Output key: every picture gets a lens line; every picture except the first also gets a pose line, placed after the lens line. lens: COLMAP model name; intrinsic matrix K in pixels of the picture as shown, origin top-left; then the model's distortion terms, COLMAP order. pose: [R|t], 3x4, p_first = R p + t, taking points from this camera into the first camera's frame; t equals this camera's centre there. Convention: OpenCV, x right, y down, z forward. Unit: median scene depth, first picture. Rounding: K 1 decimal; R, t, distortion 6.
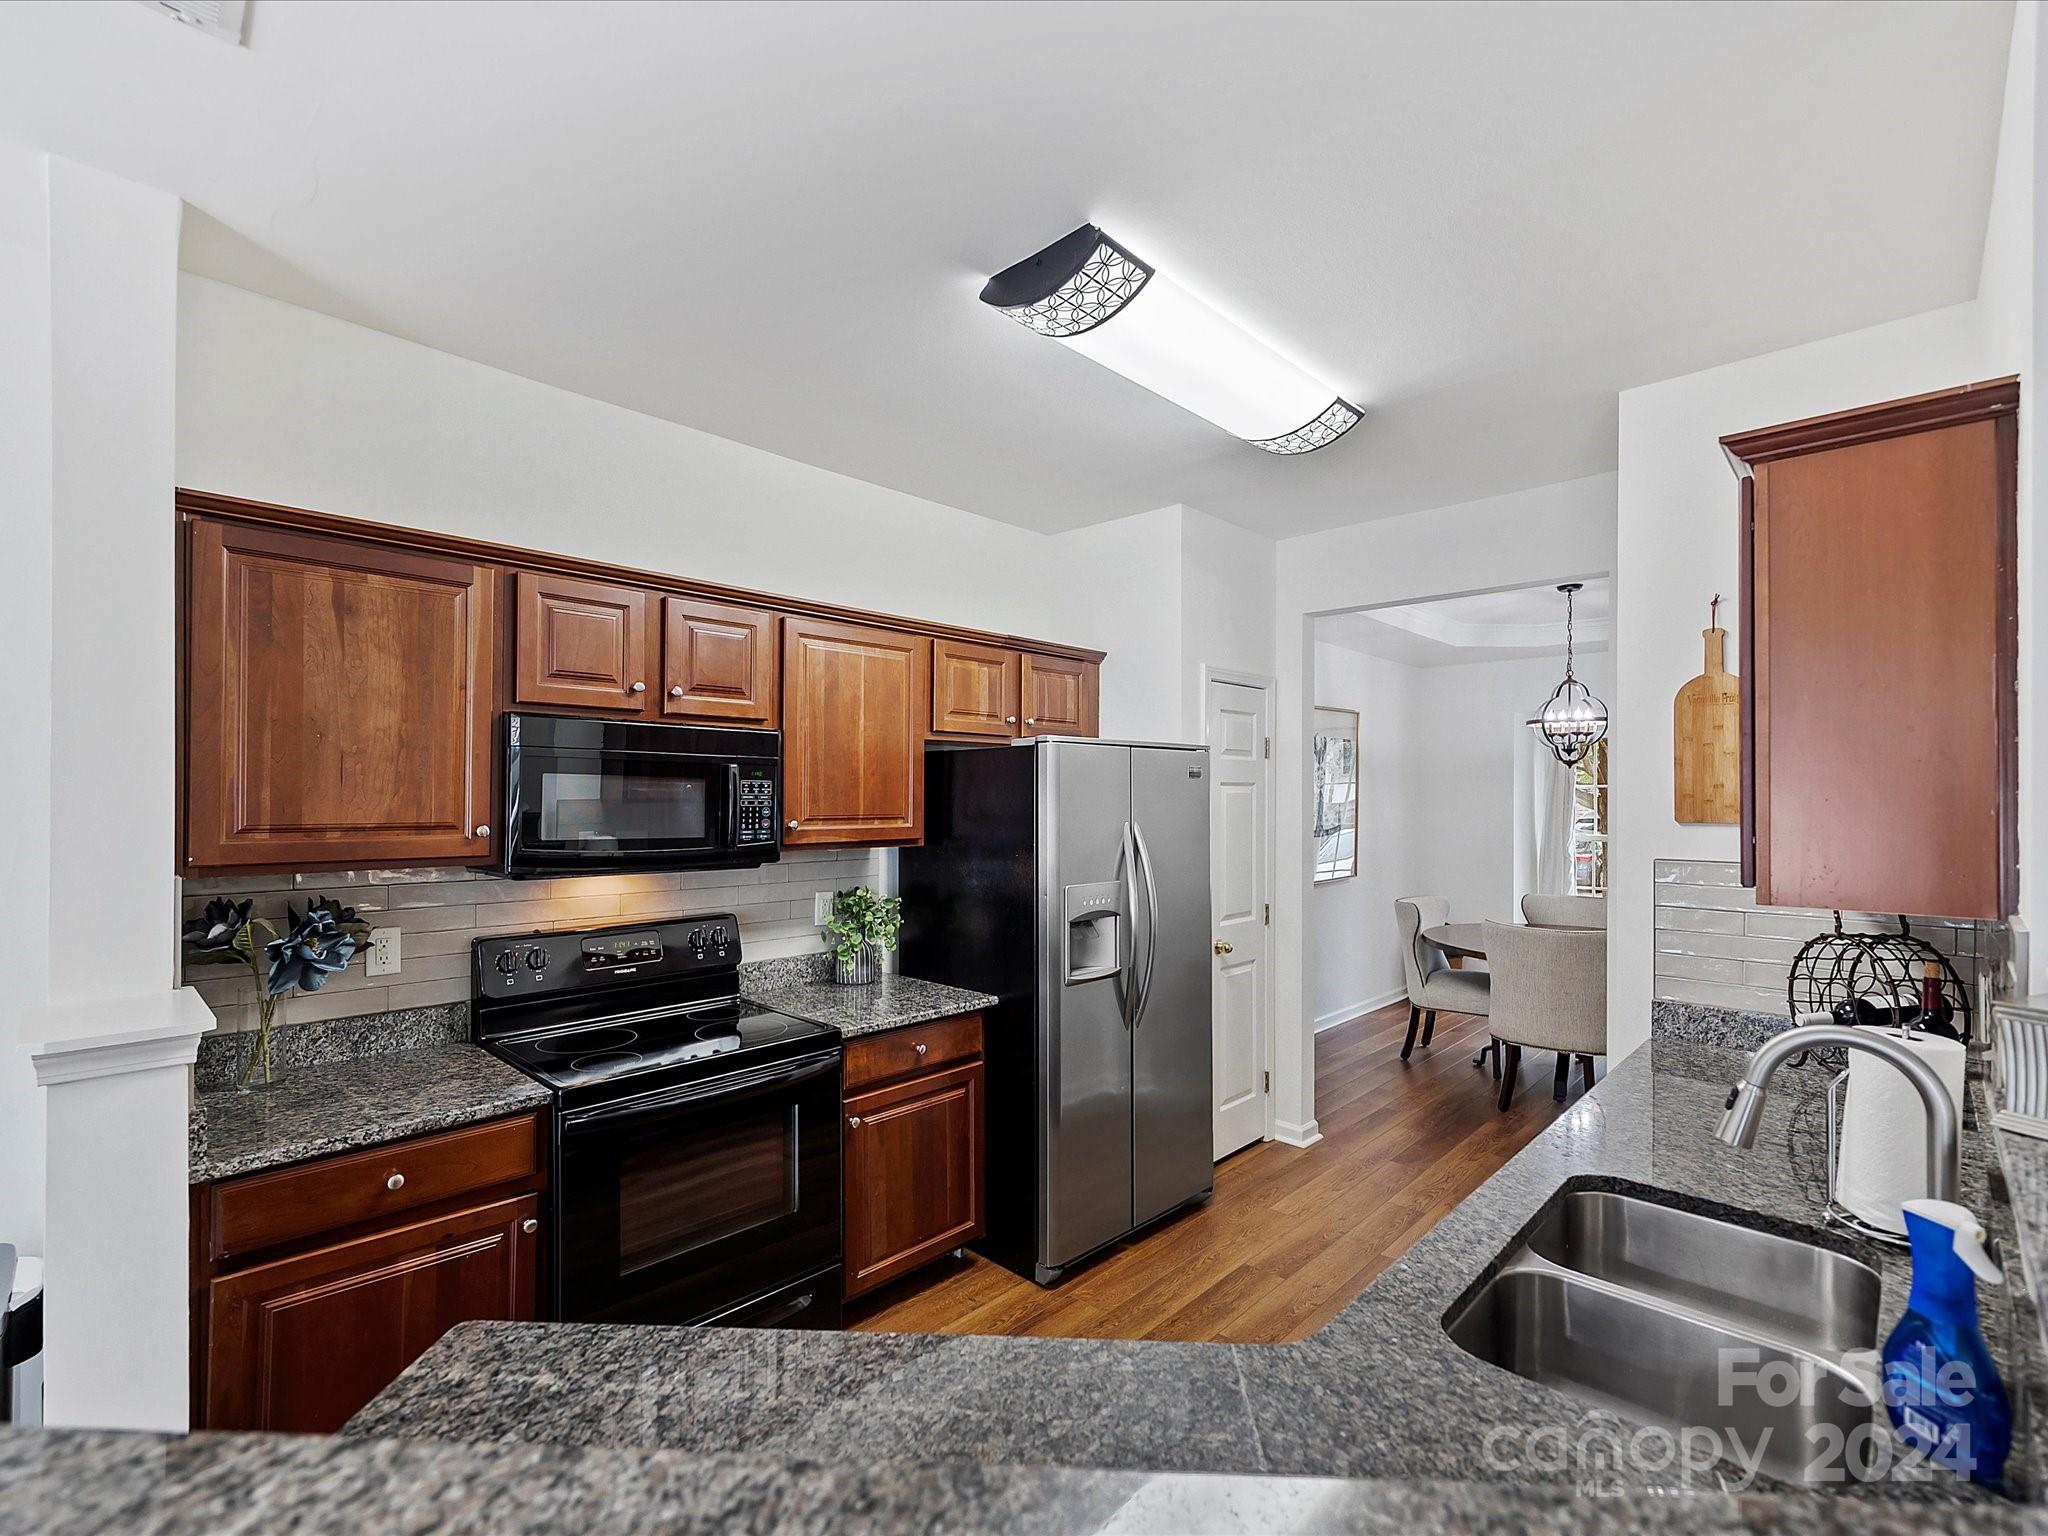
lens RADIAL K [[938.2, 0, 1014.3], [0, 938.2, 793.4], [0, 0, 1]] dist [0.000835, -0.000234]
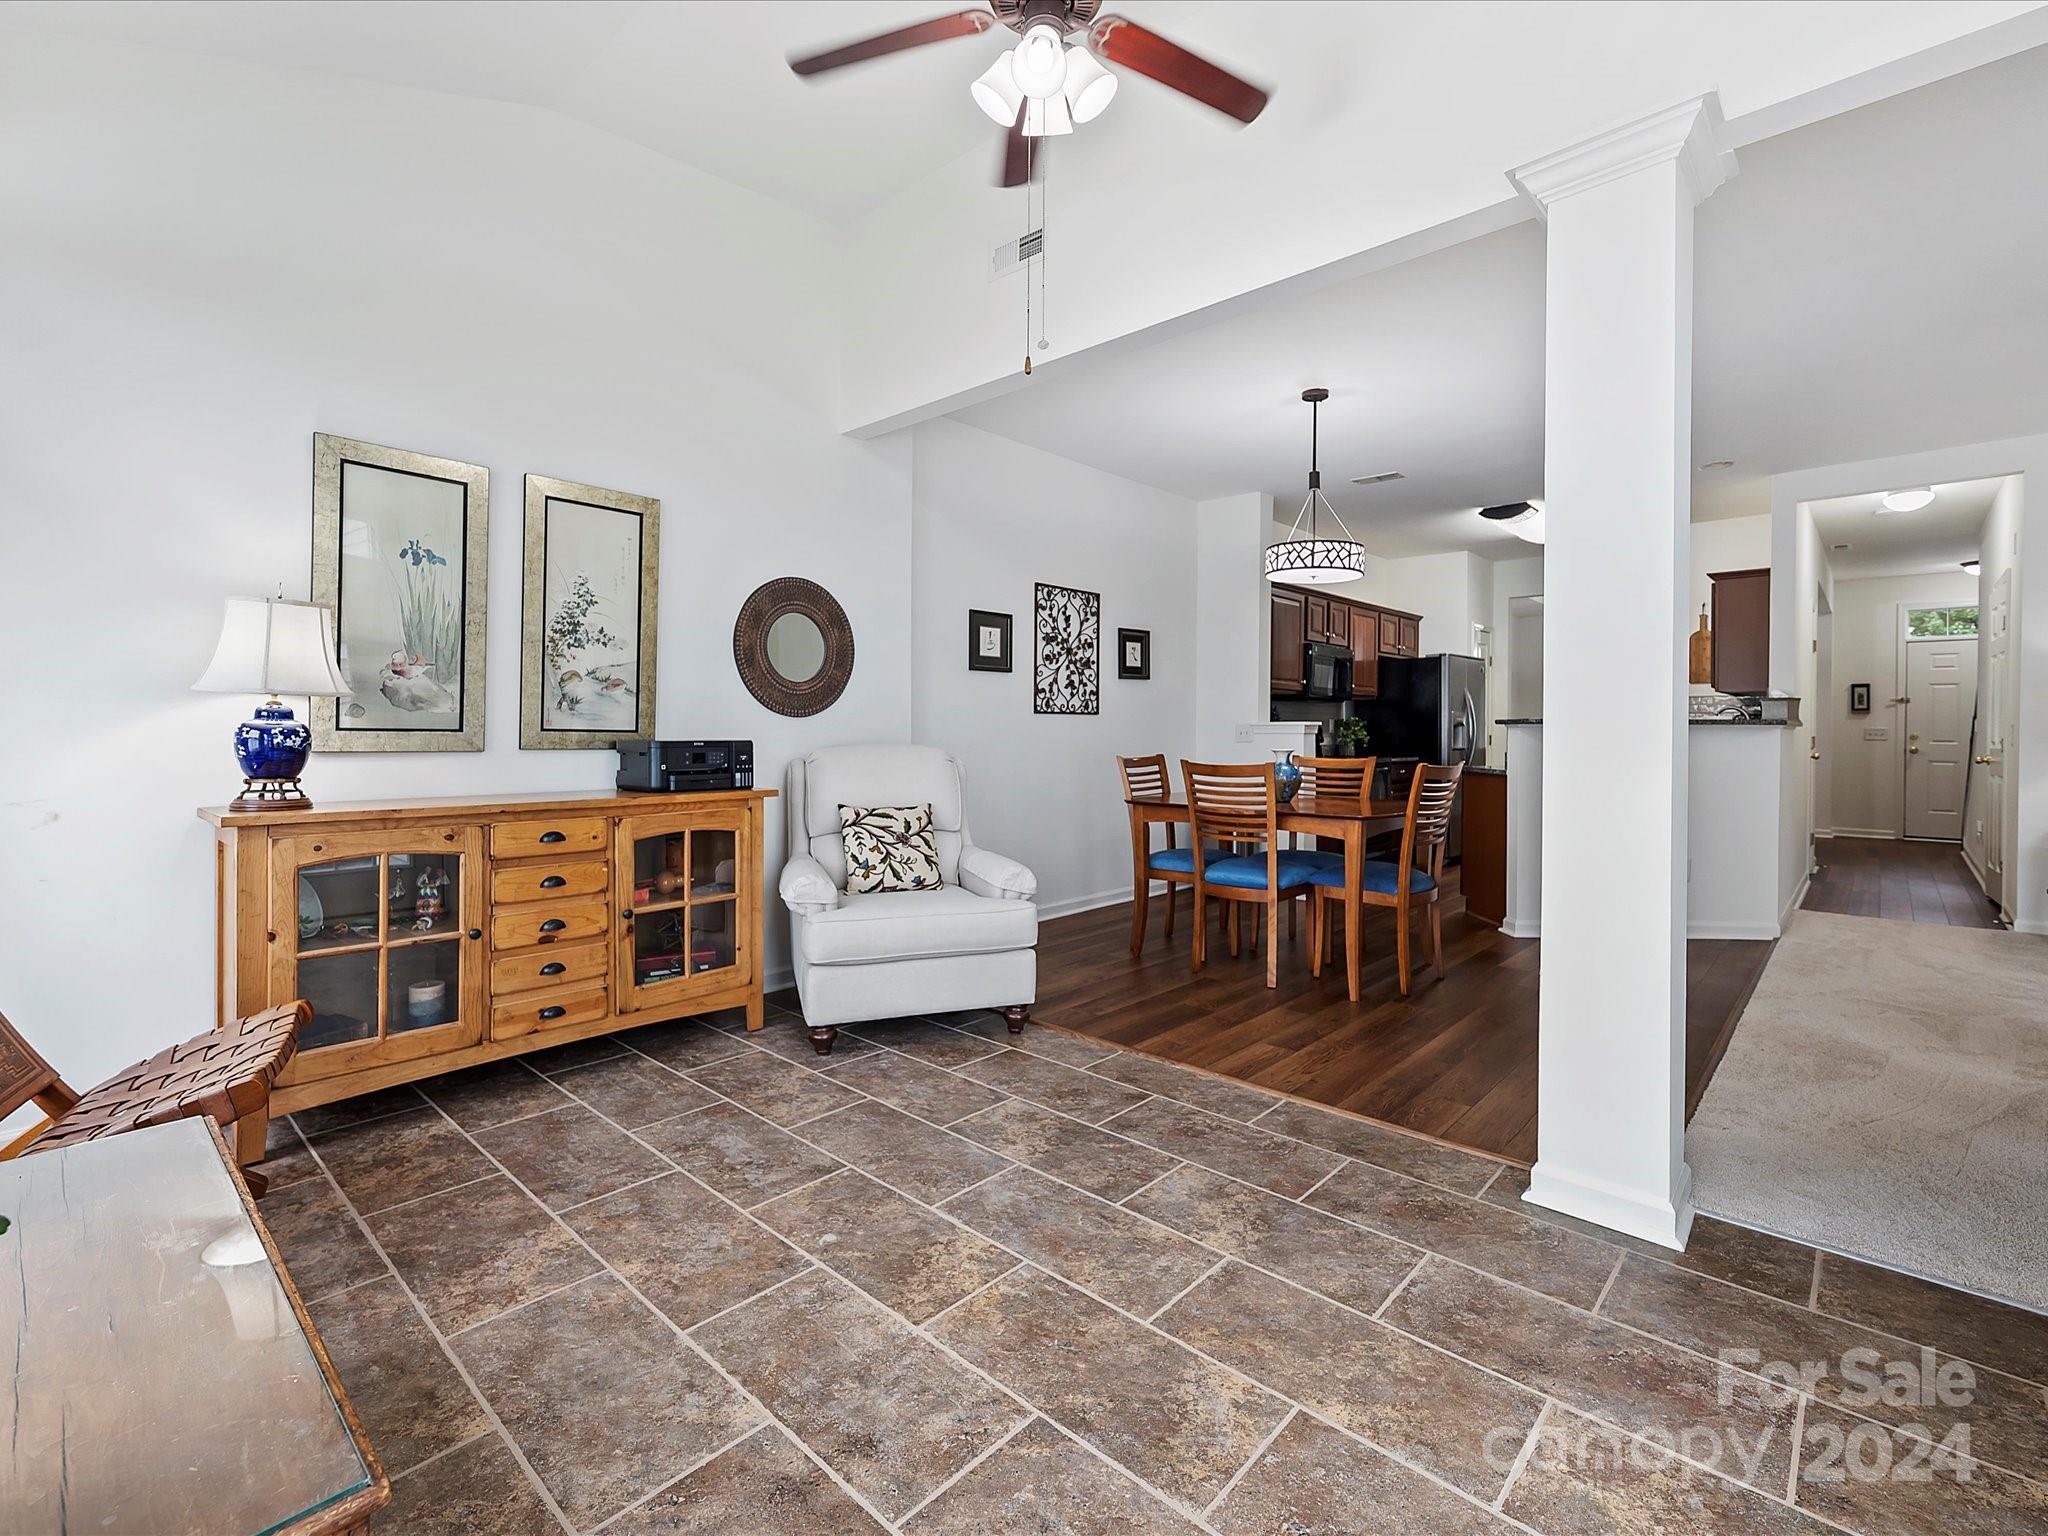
lens RADIAL K [[938.2, 0, 1020.7], [0, 938.2, 726.6], [0, 0, 1]] dist [0.000835, -0.000234]
pose [[0.999864, 0.001224, 0.016446, -1.229242], [-0.001260, 0.999997, 0.002227, 0.142213], [-0.016444, -0.002247, 0.999862, -1.626322]]
